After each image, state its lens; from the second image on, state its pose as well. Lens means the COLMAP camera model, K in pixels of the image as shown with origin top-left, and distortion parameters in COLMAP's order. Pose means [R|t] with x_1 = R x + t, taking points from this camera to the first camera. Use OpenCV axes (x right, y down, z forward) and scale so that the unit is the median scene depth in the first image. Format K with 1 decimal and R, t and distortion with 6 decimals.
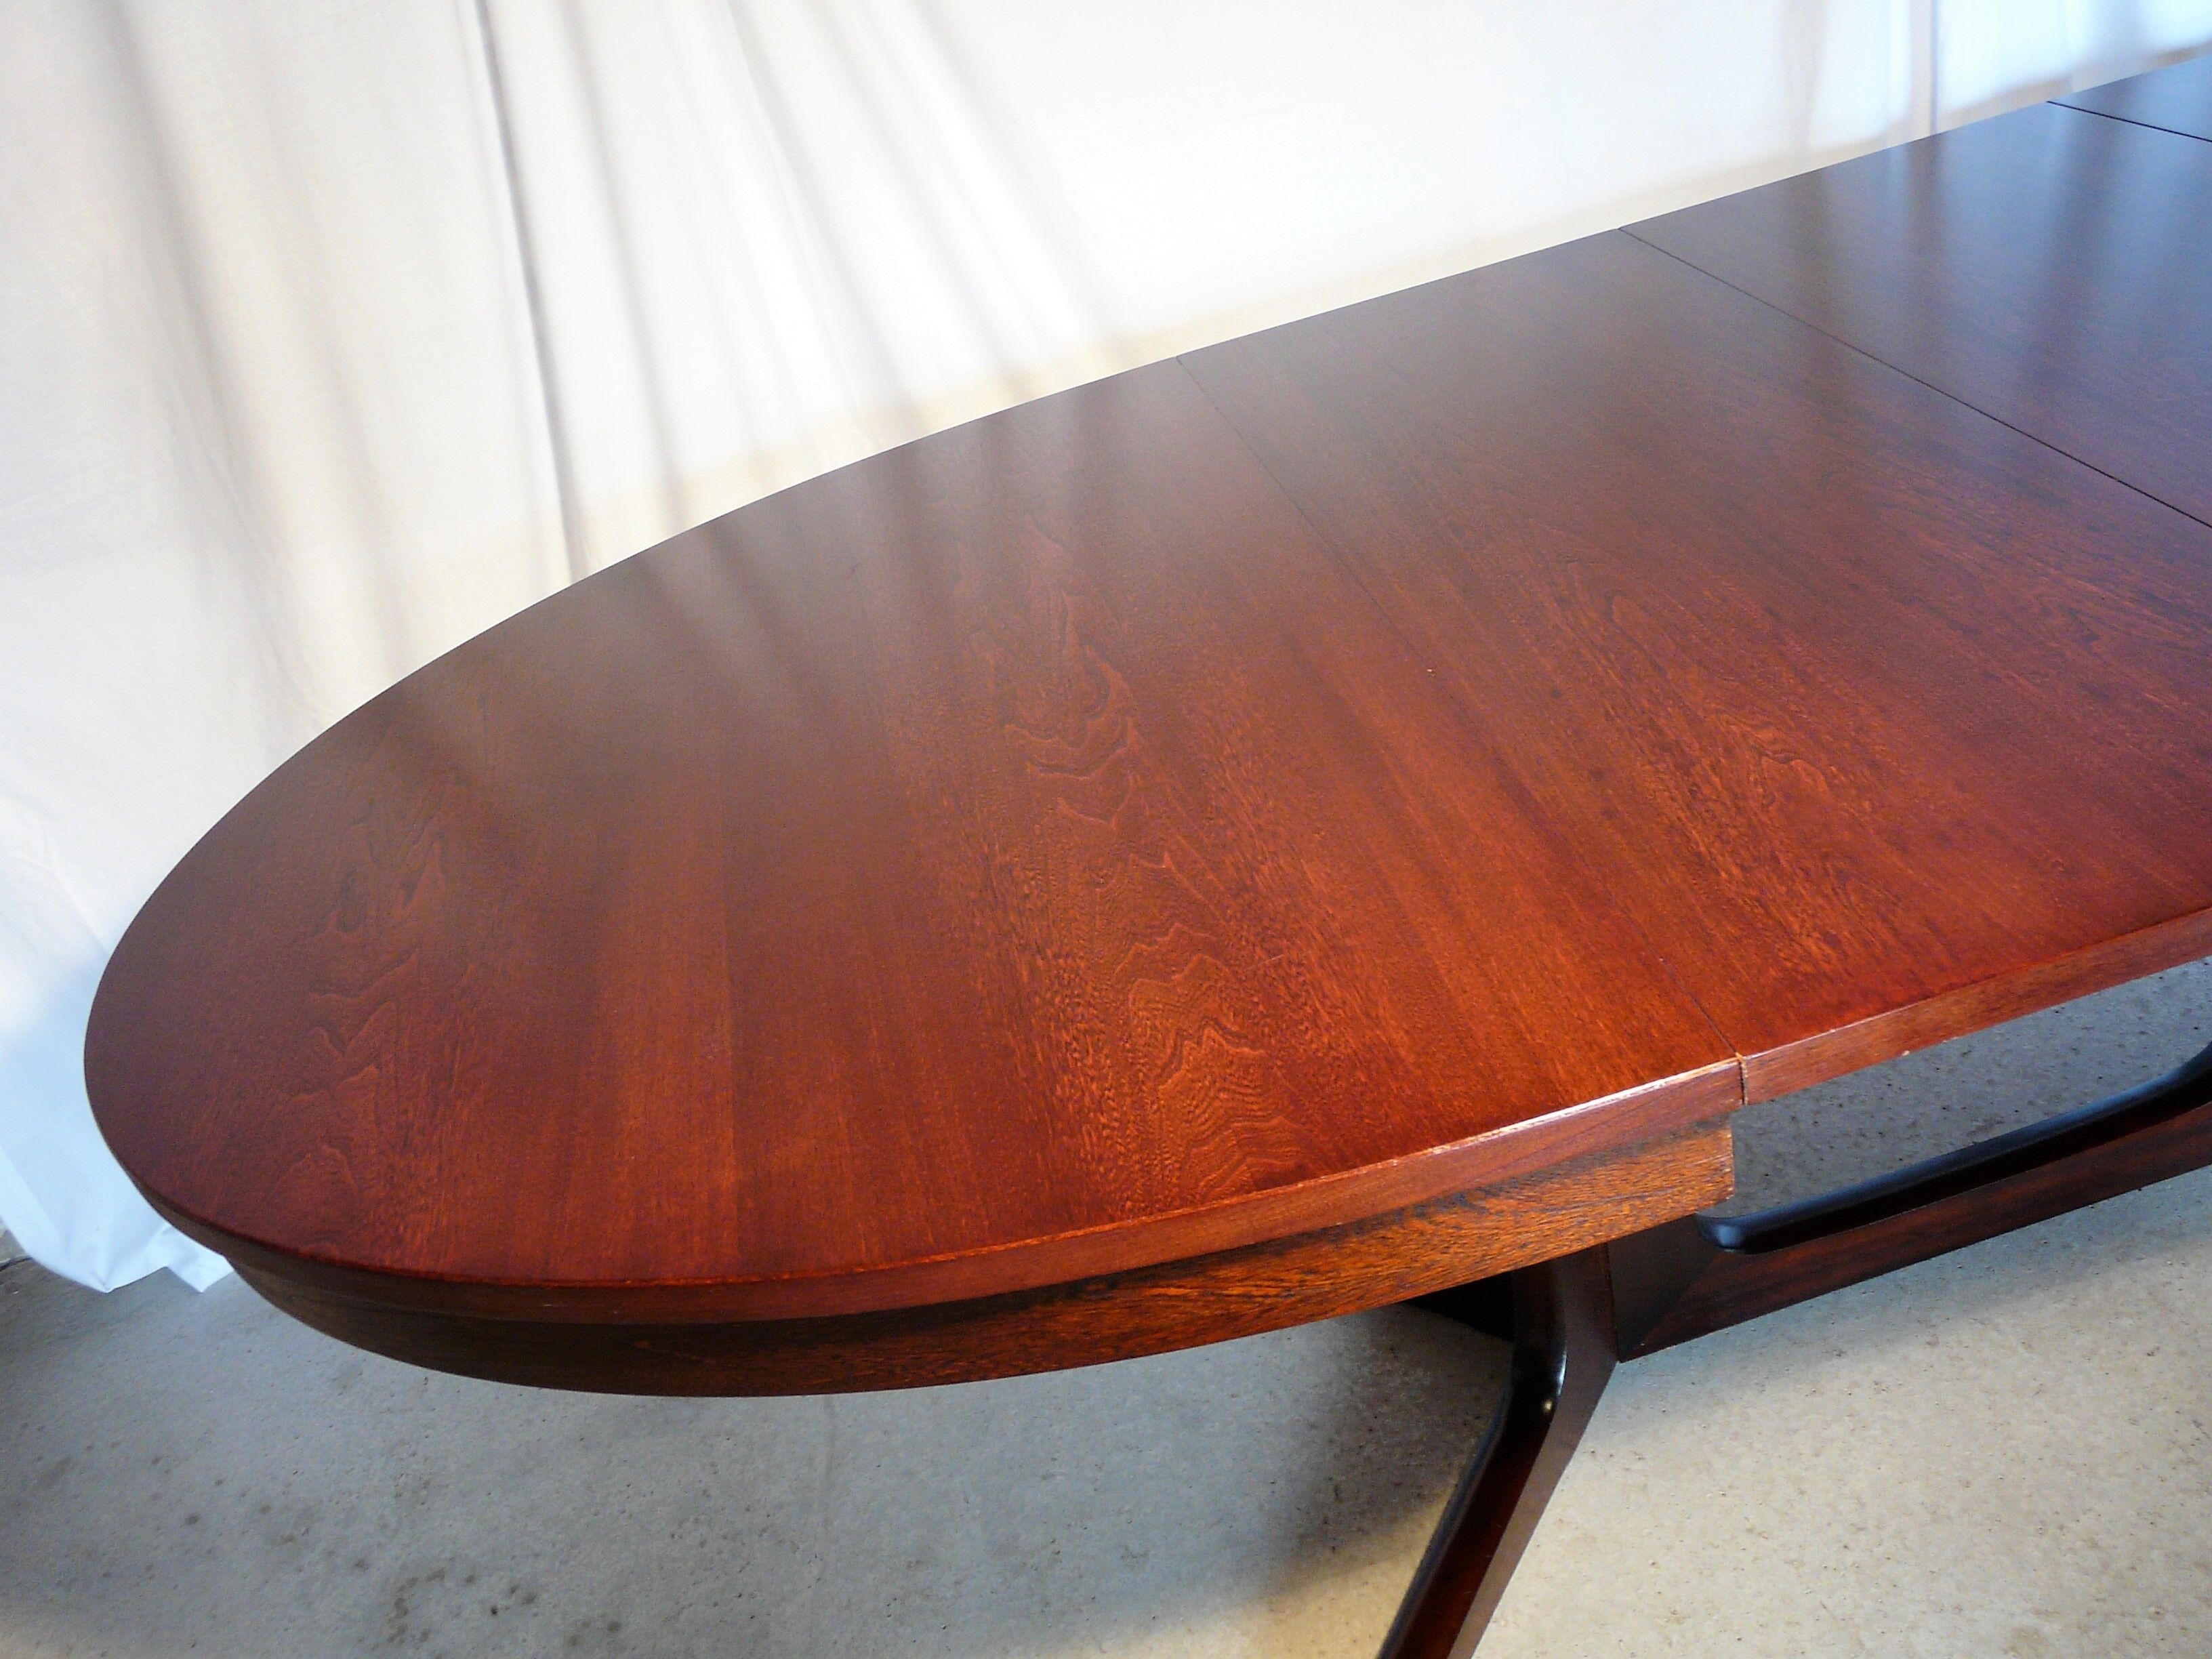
lens RADIAL K [[1852.0, 0, 1094.3], [0, 1852.0, 827.8], [0, 0, 1]] dist [-0.091979, 0.120221]
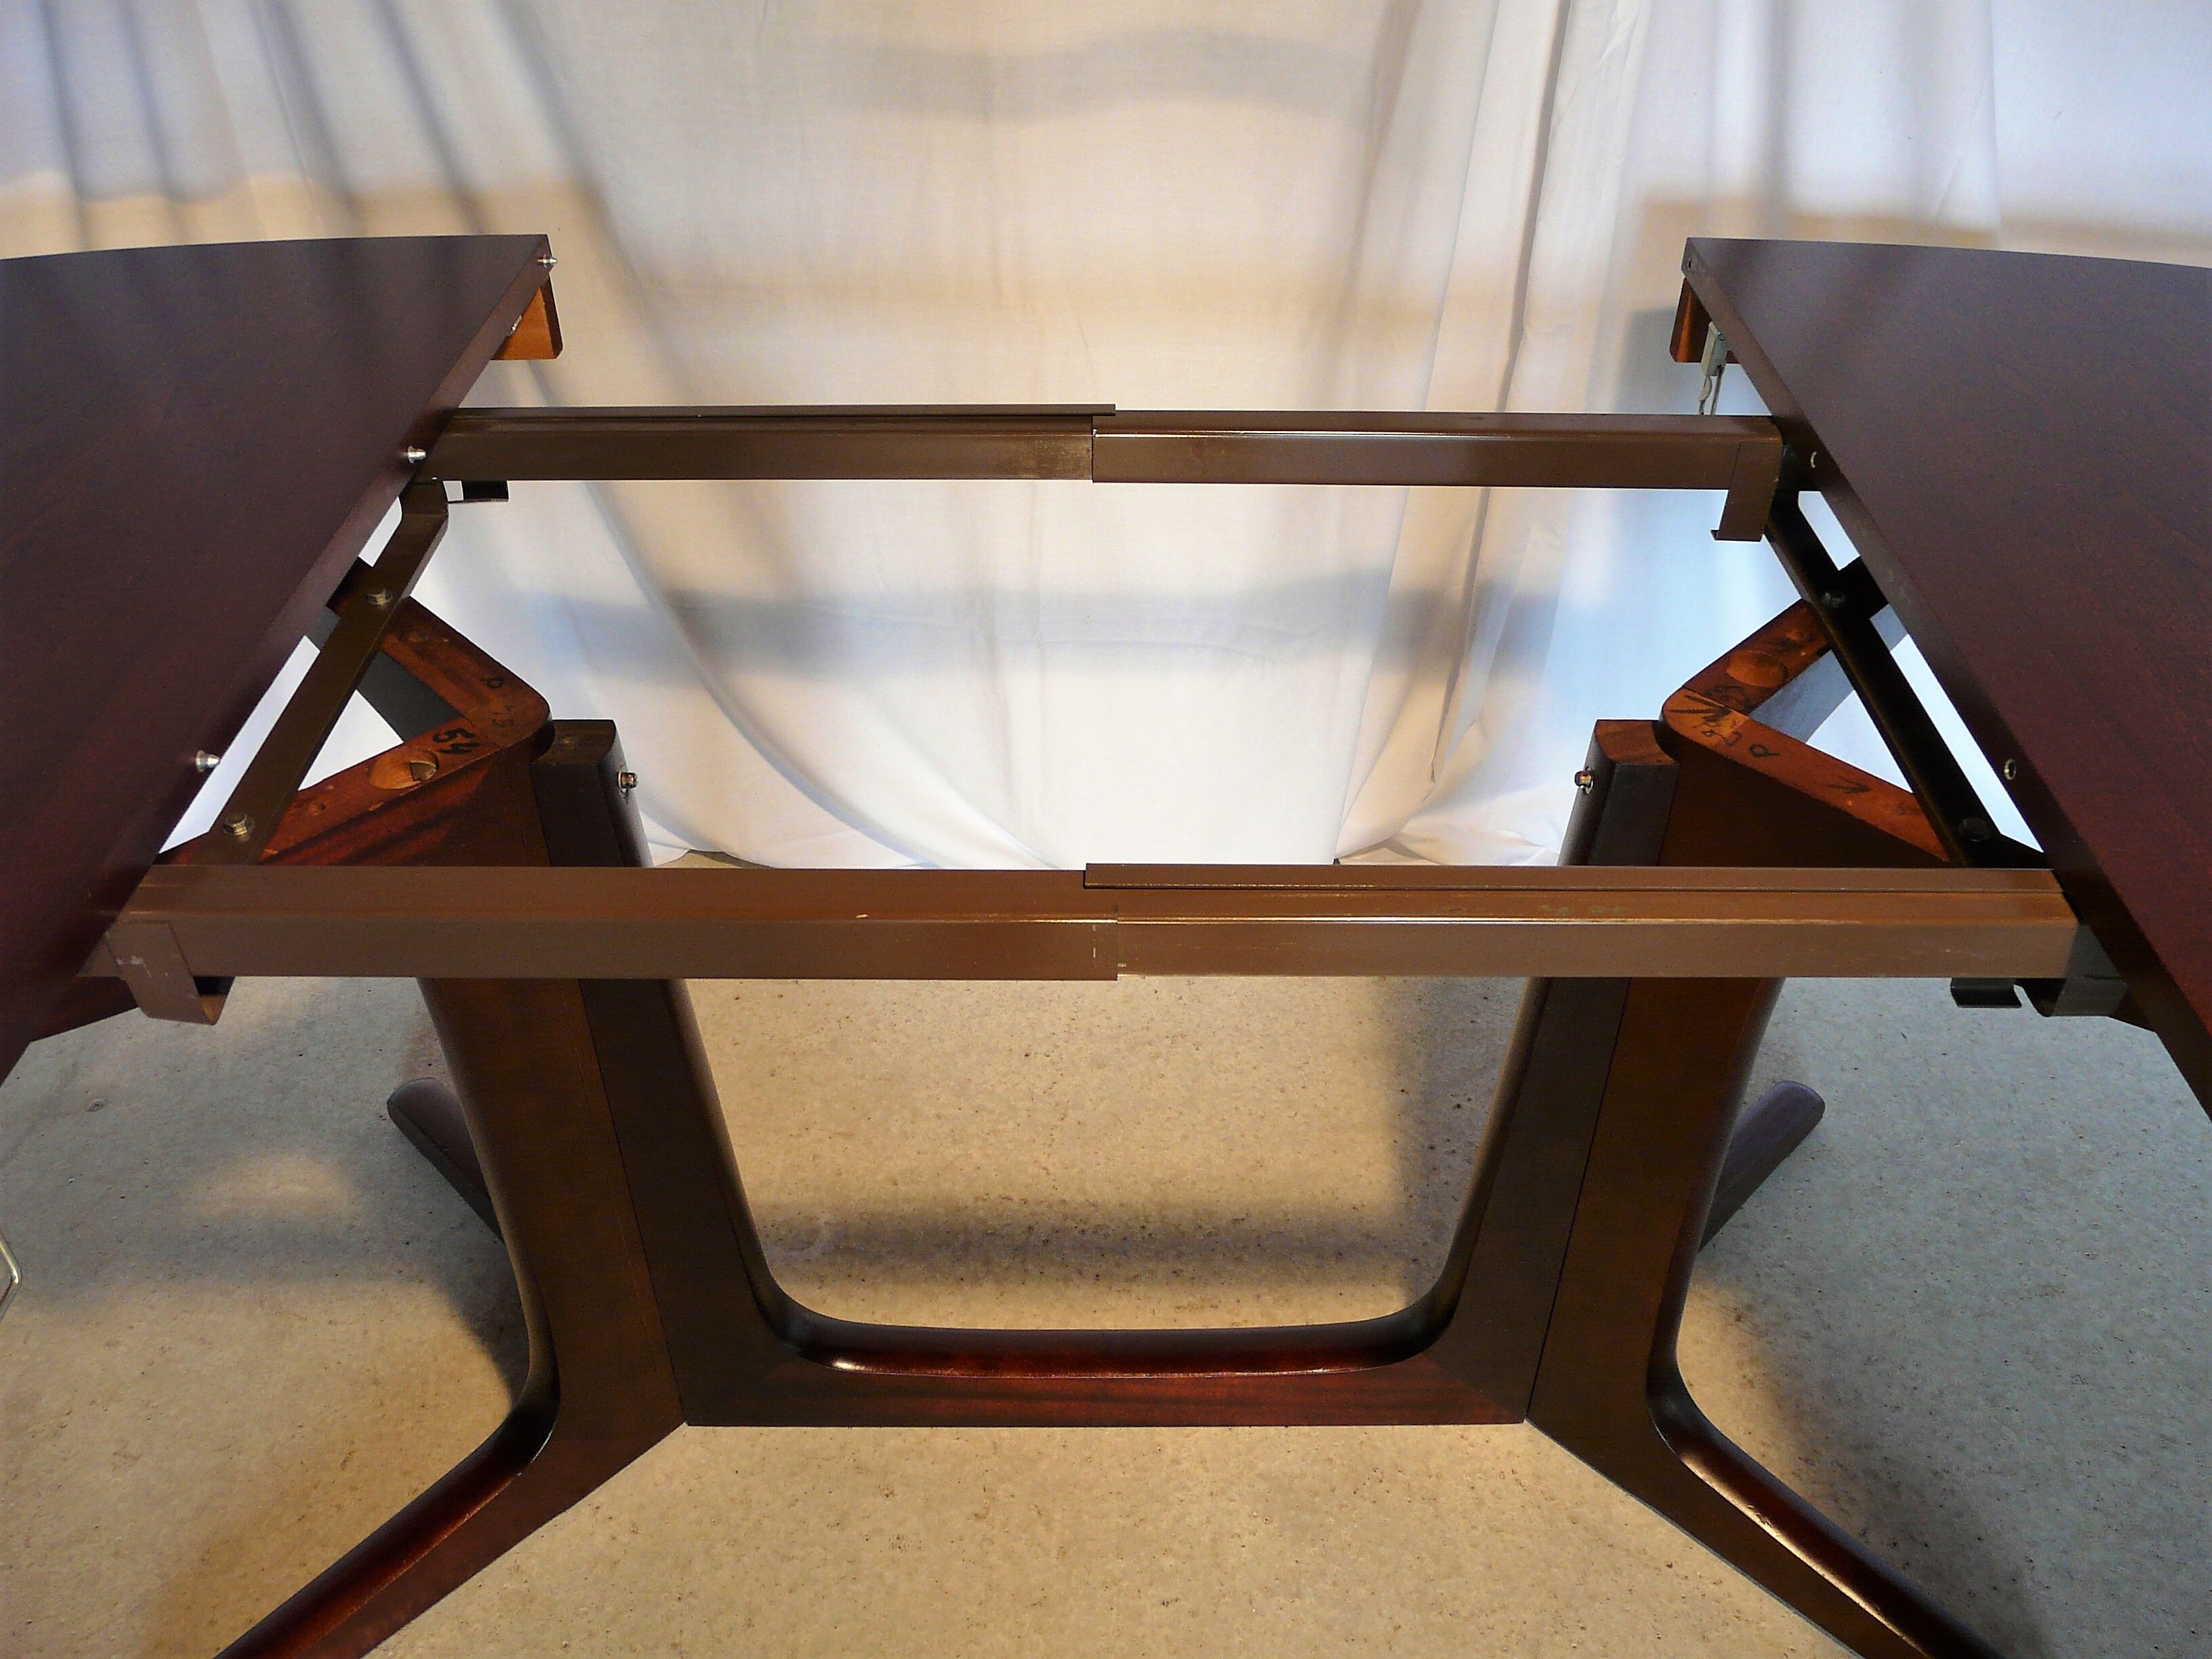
lens RADIAL K [[1852.0, 0, 1094.3], [0, 1852.0, 827.8], [0, 0, 1]] dist [-0.091979, 0.120221]
pose [[0.953851, 0.300260, -0.003443, 0.609501], [-0.297867, 0.947577, 0.115643, -0.261337], [0.037985, -0.109281, 0.993285, 0.159180]]
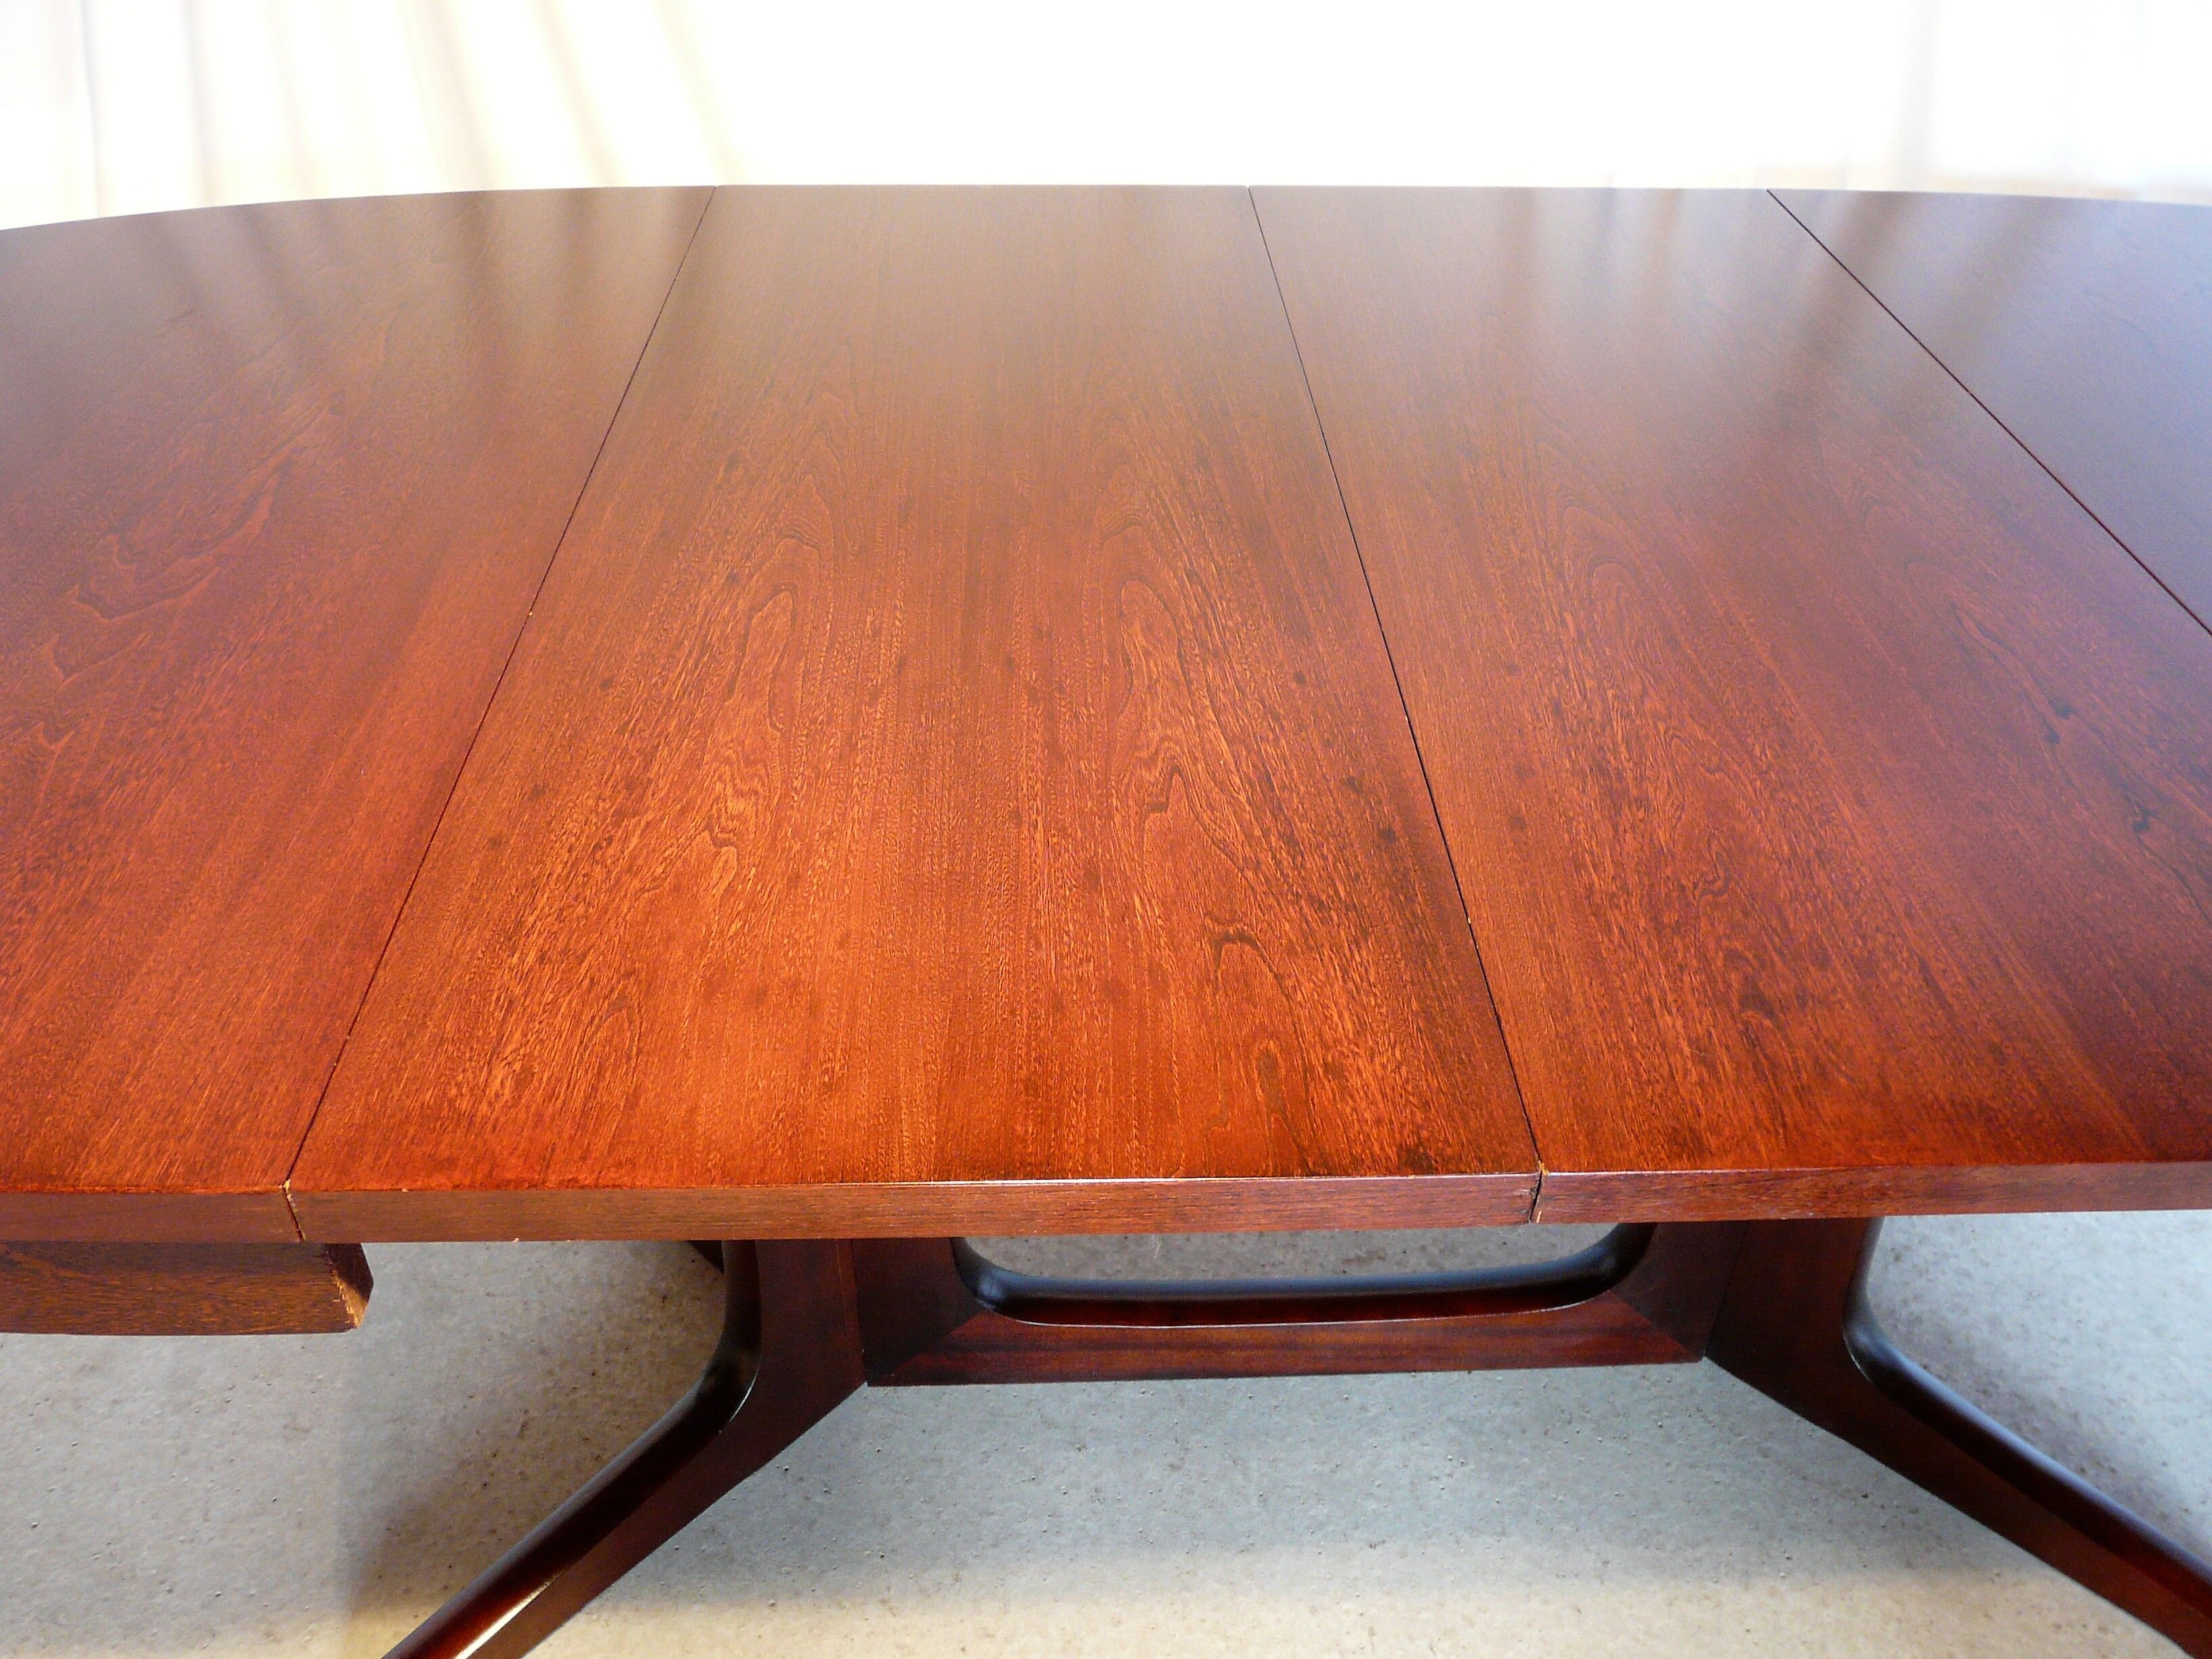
lens RADIAL K [[1852.0, 0, 1094.3], [0, 1852.0, 827.8], [0, 0, 1]] dist [-0.091979, 0.120221]
pose [[0.957566, 0.287337, 0.022456, 0.451568], [-0.288180, 0.953372, 0.089632, -0.145594], [0.004346, -0.092300, 0.995722, 0.147943]]
